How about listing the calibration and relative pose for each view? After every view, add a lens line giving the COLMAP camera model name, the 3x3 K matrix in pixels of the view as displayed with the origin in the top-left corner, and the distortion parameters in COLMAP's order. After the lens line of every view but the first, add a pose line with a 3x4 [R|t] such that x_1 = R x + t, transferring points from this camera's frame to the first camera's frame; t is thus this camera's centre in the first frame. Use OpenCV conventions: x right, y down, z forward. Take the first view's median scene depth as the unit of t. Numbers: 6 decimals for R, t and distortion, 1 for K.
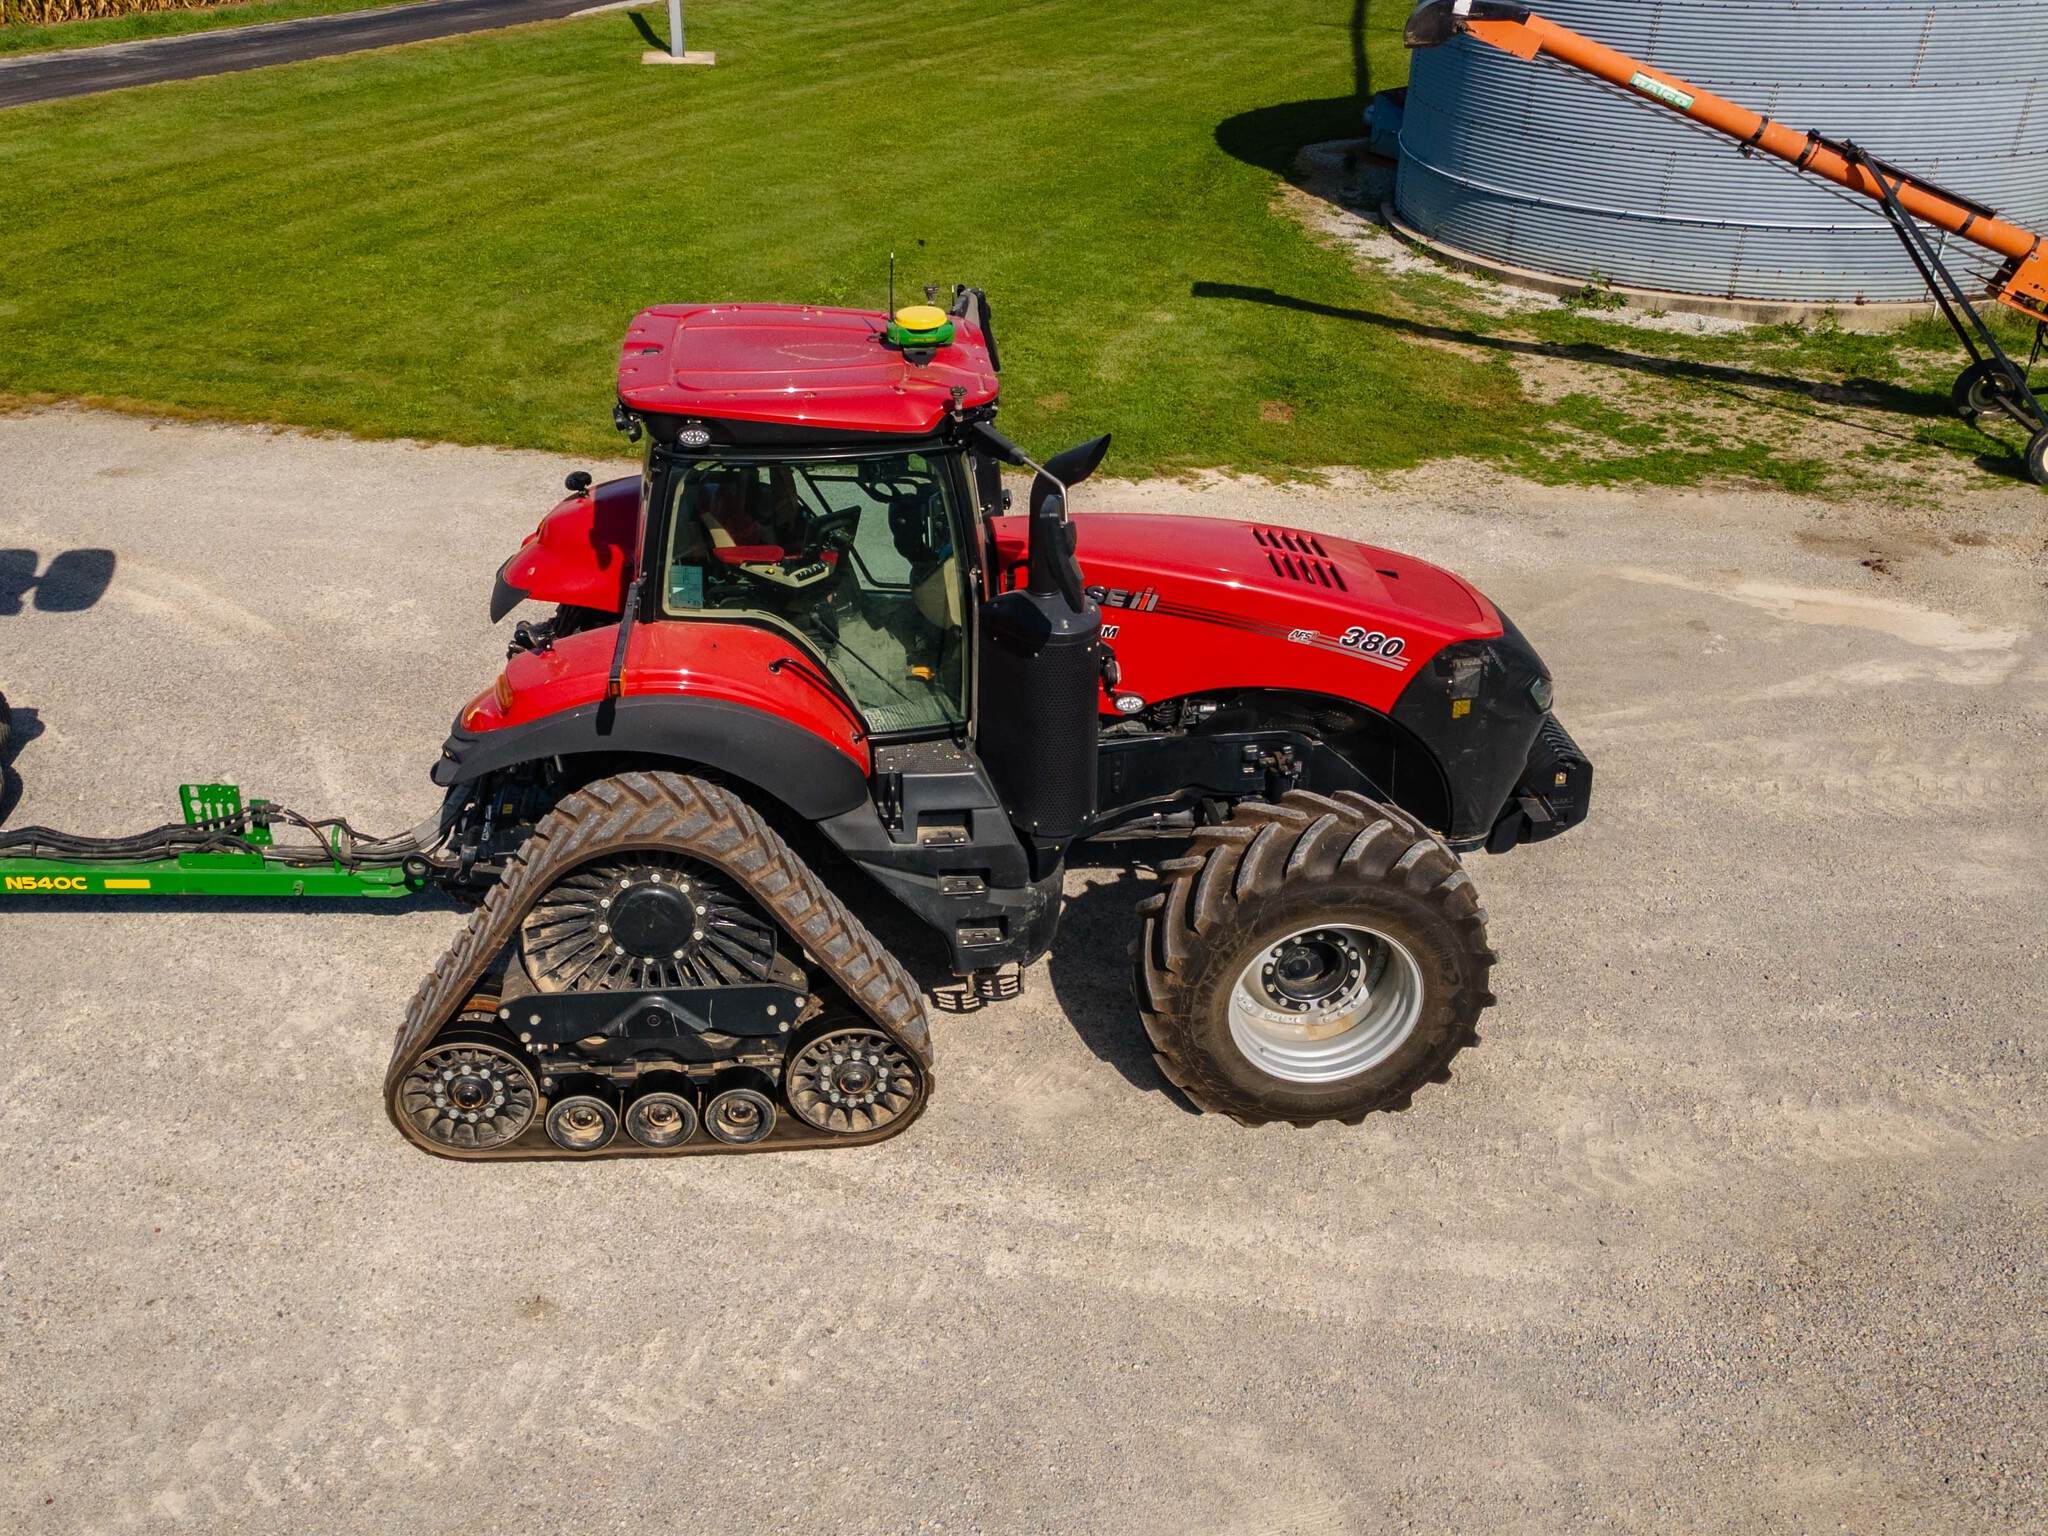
lens RADIAL K [[1854.7, 0, 955.9], [0, 1854.7, 763.4], [0, 0, 1]] dist [0.019063, 0.035116]
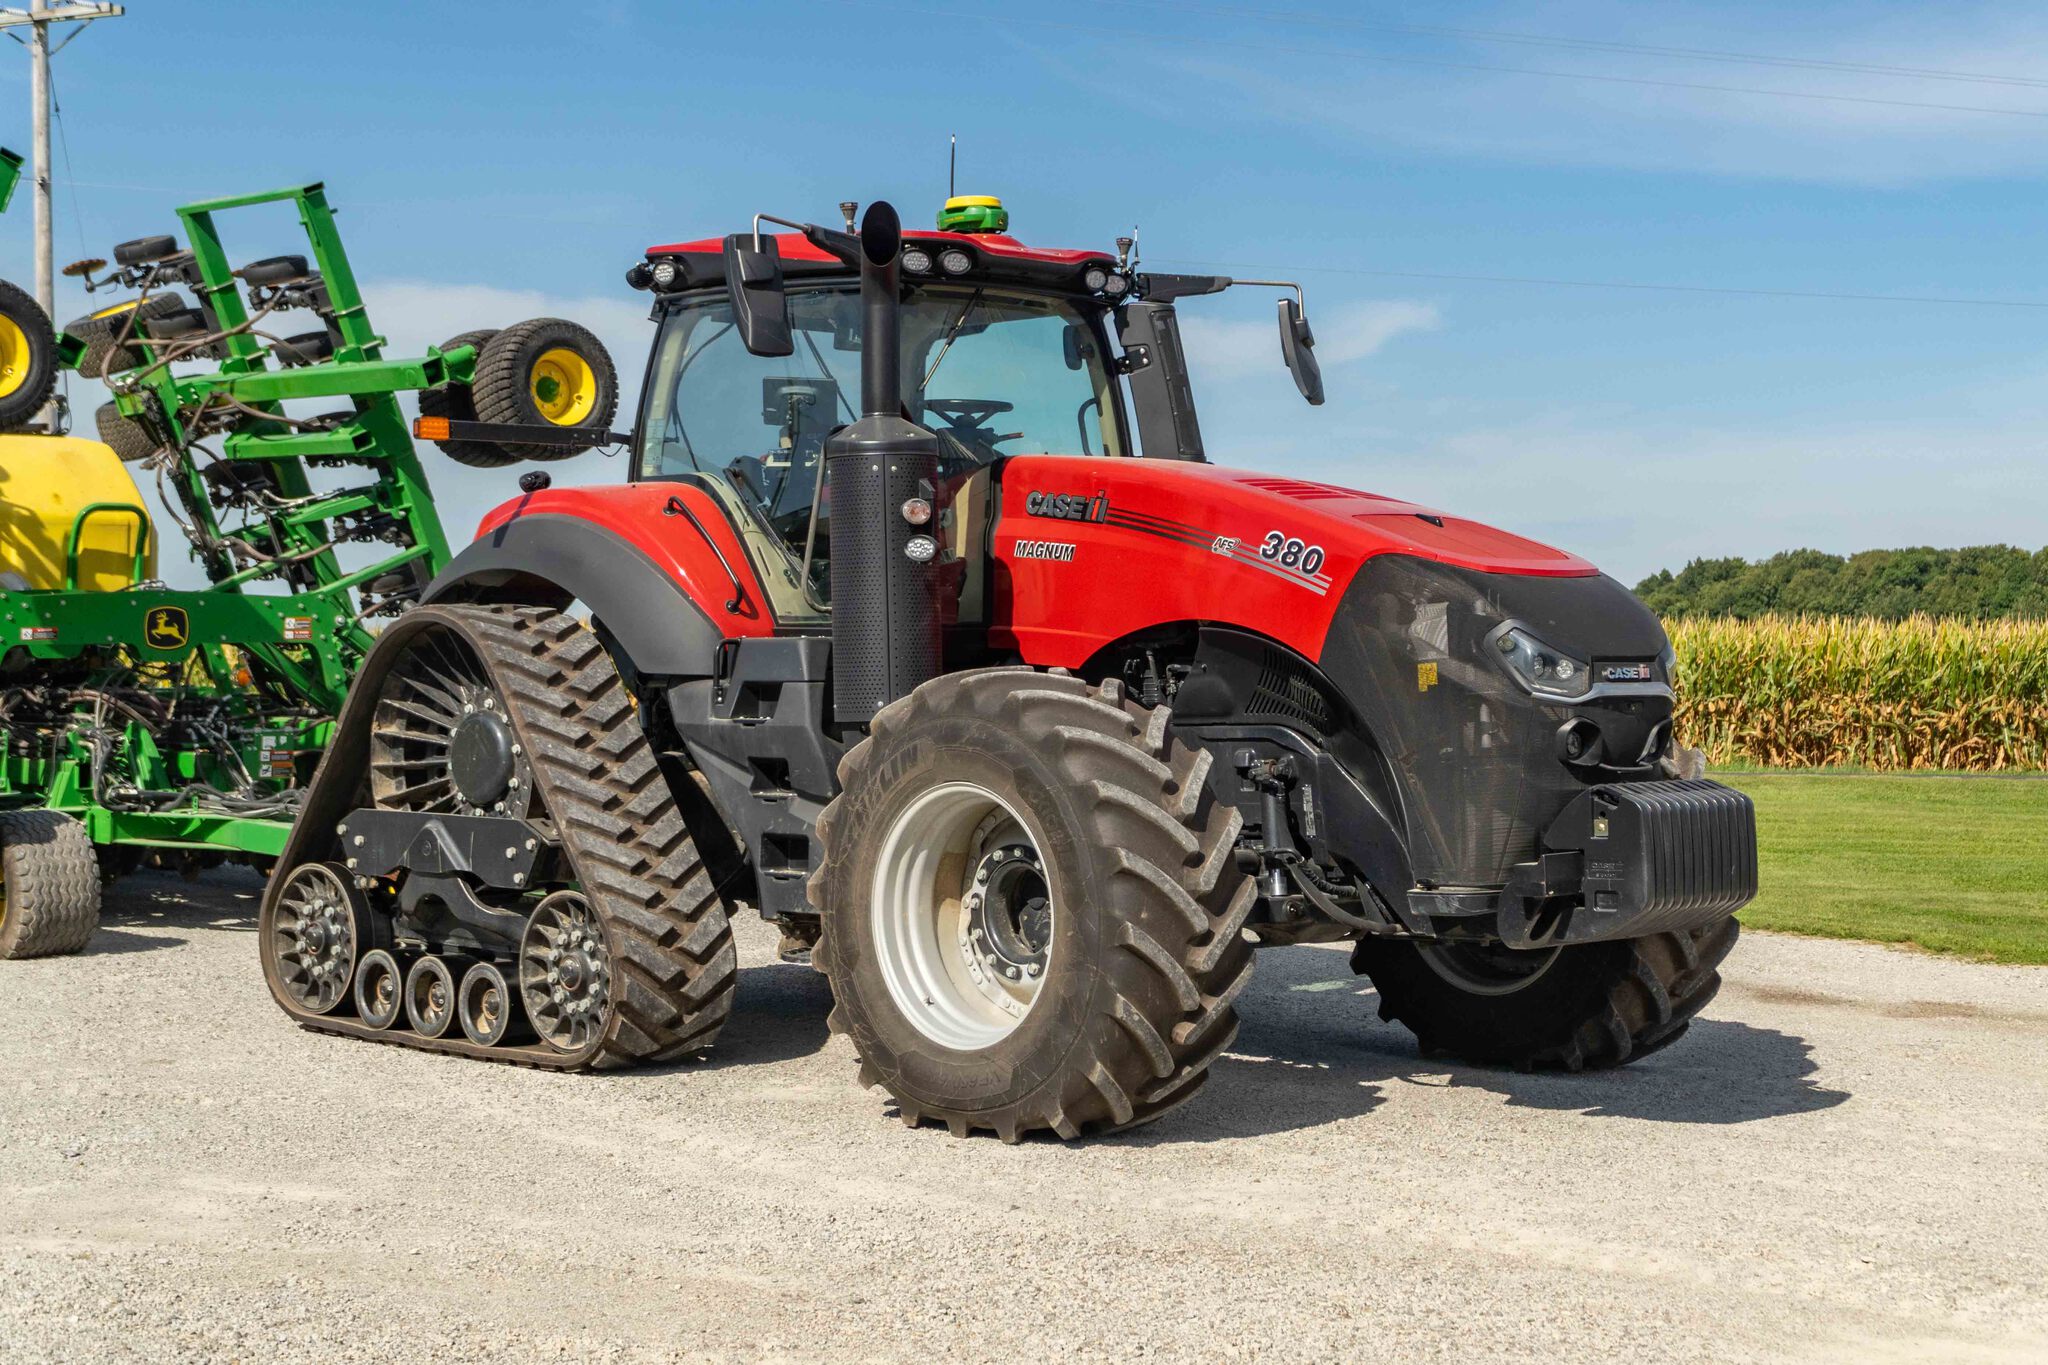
lens RADIAL K [[3262.3, 0, 1123.3], [0, 3262.3, 687.0], [0, 0, 1]] dist [0.131011, -0.173848]
pose [[0.661505, -0.000739, -0.749940, 1.142118], [-0.368032, 0.870981, -0.325491, 0.422615], [0.653424, 0.491317, 0.575886, 0.242849]]
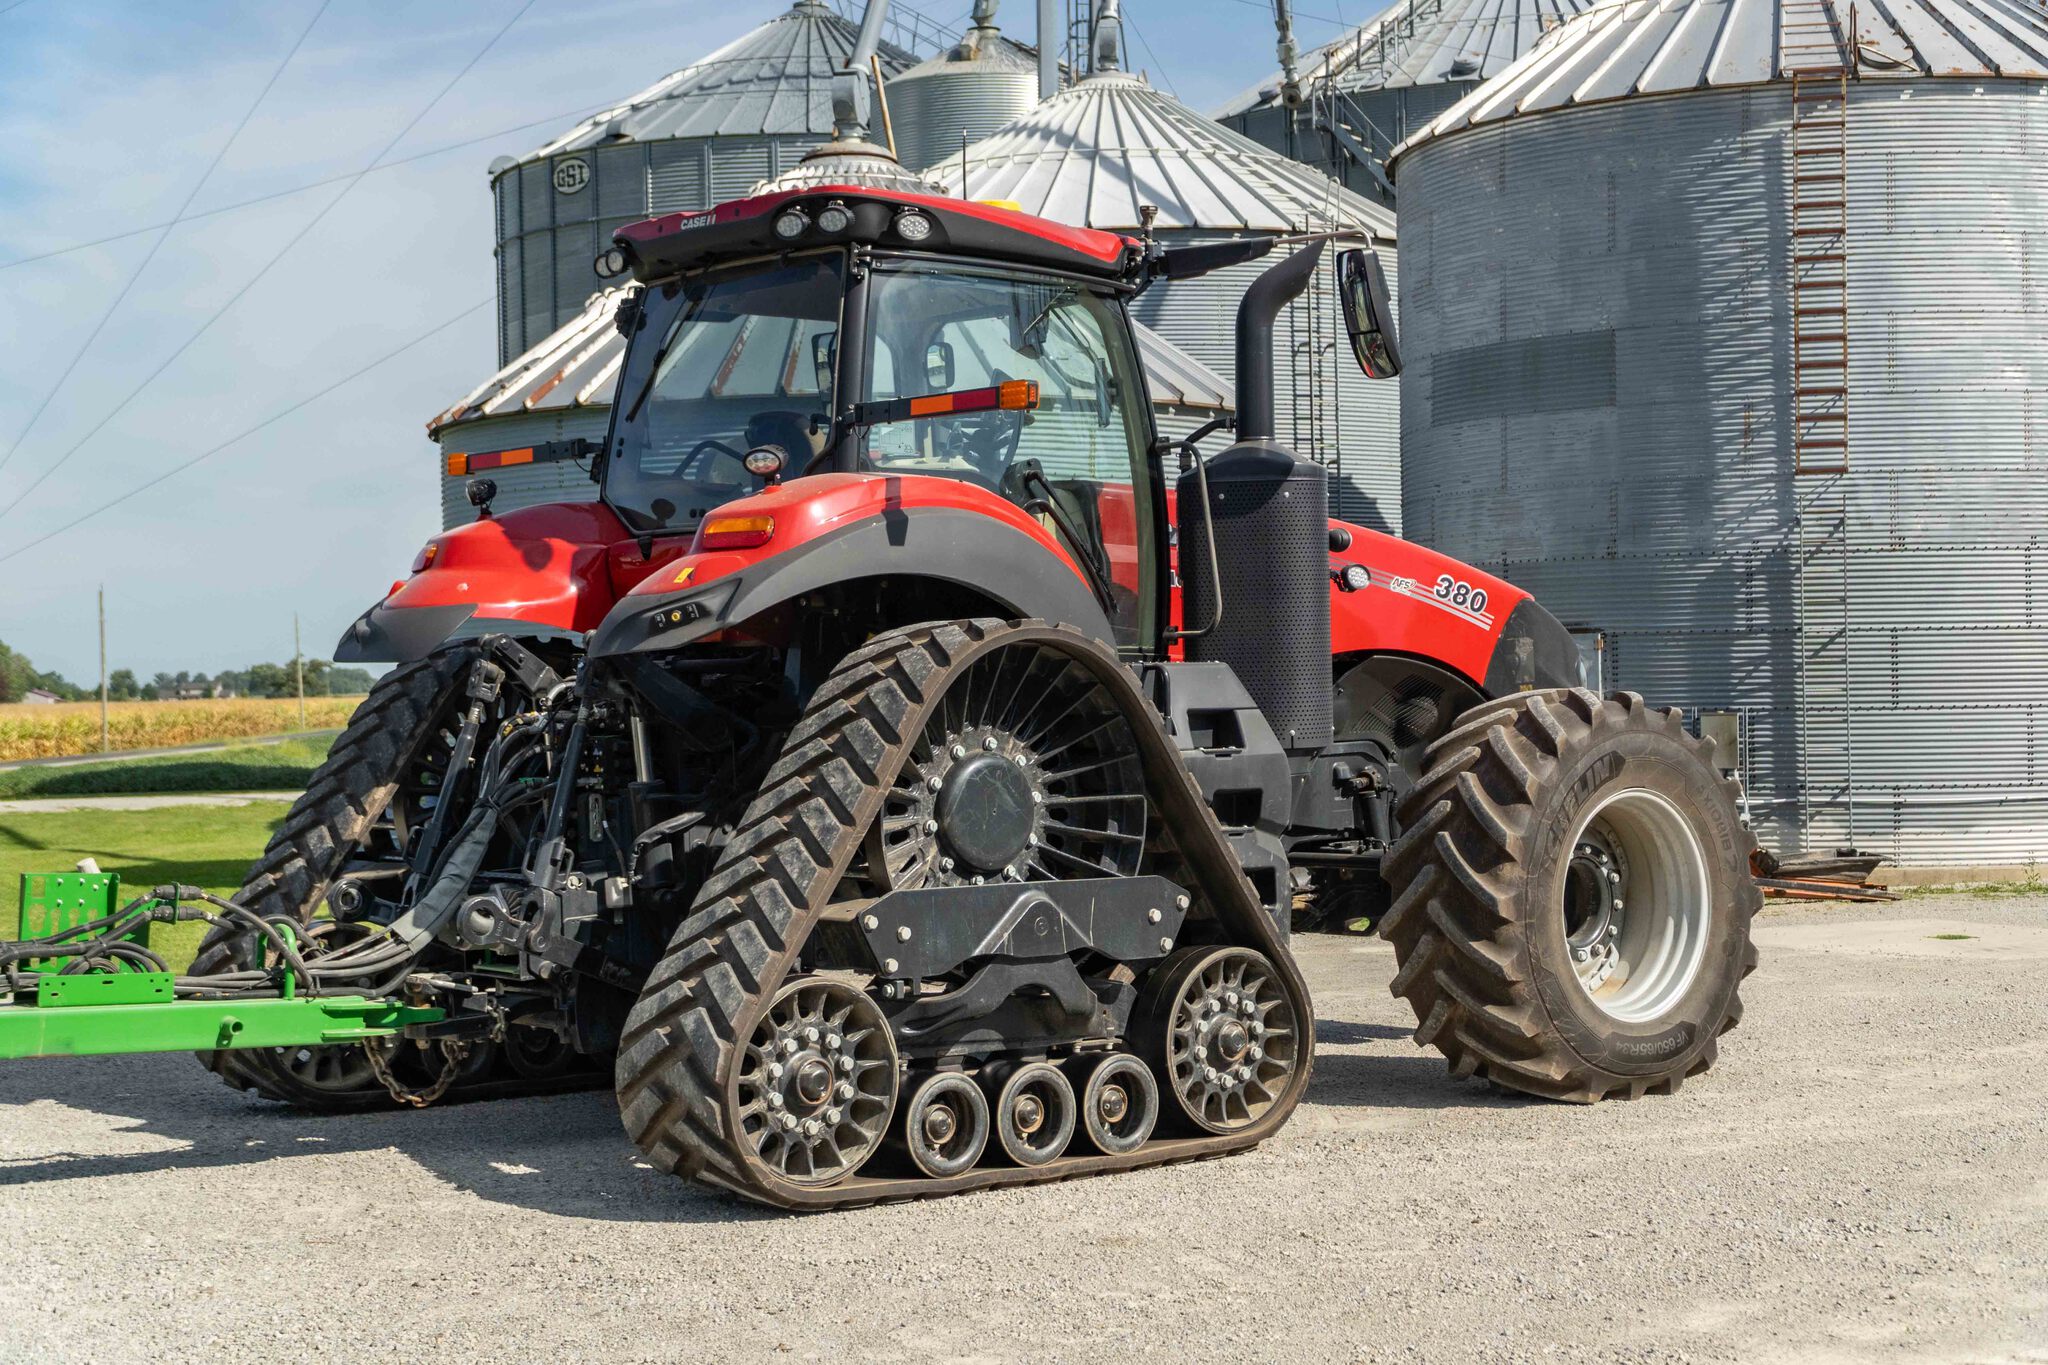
lens RADIAL K [[2940.0, 0, 1085.5], [0, 2940.0, 680.1], [0, 0, 1]] dist [0.067926, 0.056315]
pose [[0.800144, -0.014896, 0.599623, -0.750205], [0.313001, 0.863153, -0.396229, 0.463621], [-0.511664, 0.504723, 0.695309, 0.146331]]
